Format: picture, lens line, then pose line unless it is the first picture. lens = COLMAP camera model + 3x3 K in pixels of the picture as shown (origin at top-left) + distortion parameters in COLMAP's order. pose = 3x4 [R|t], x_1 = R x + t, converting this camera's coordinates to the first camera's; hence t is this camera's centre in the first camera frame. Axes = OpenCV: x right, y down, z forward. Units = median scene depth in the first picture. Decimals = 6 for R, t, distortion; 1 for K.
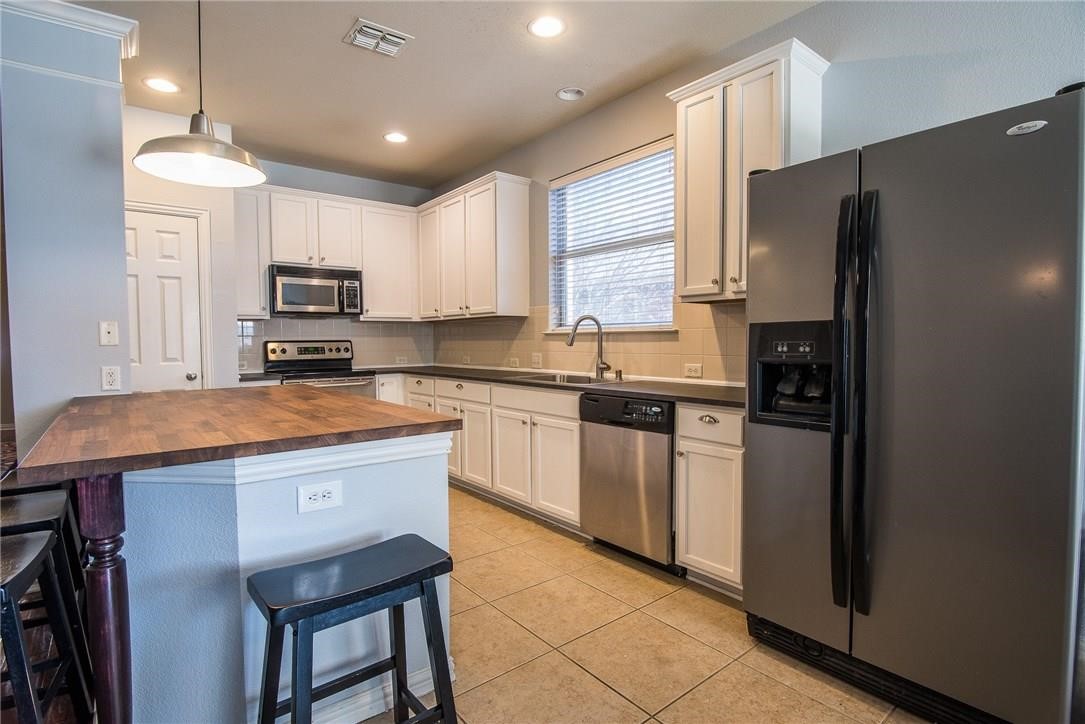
lens RADIAL K [[533.0, 0, 538.0], [0, 533.0, 363.1], [0, 0, 1]] dist [-0.018421, -0.001382]
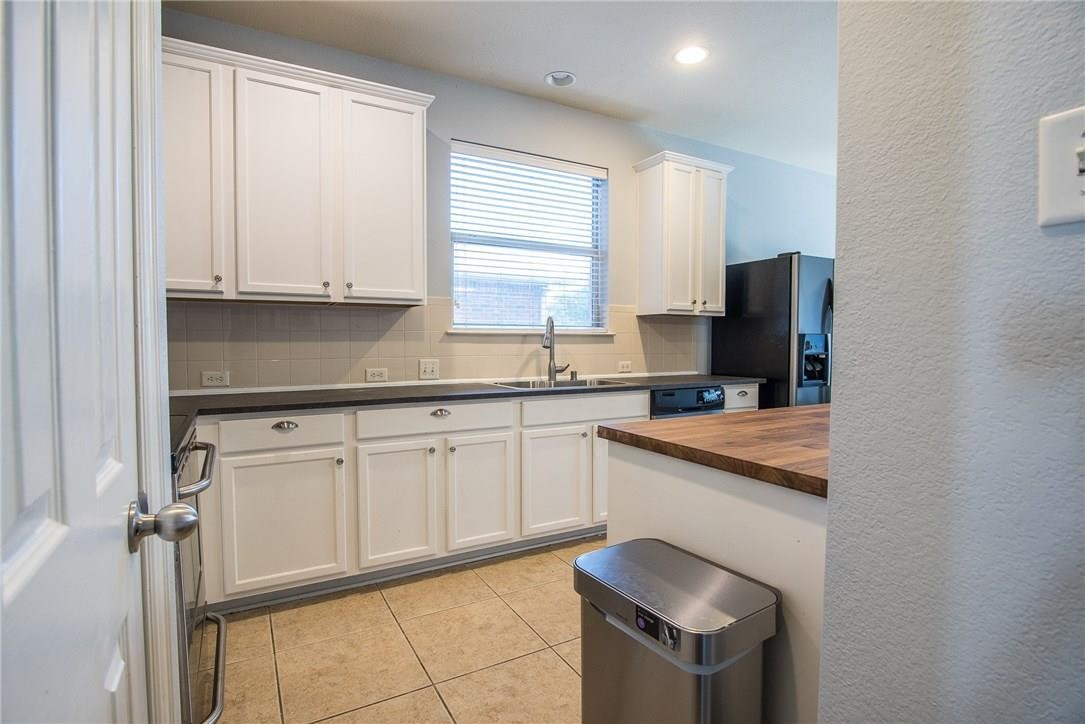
lens RADIAL K [[533.0, 0, 538.0], [0, 533.0, 363.1], [0, 0, 1]] dist [-0.018421, -0.001382]
pose [[0.155896, -0.035156, 0.987148, -0.847880], [0.037427, 0.998859, 0.029662, -0.034473], [-0.987064, 0.032322, 0.157034, 0.872245]]
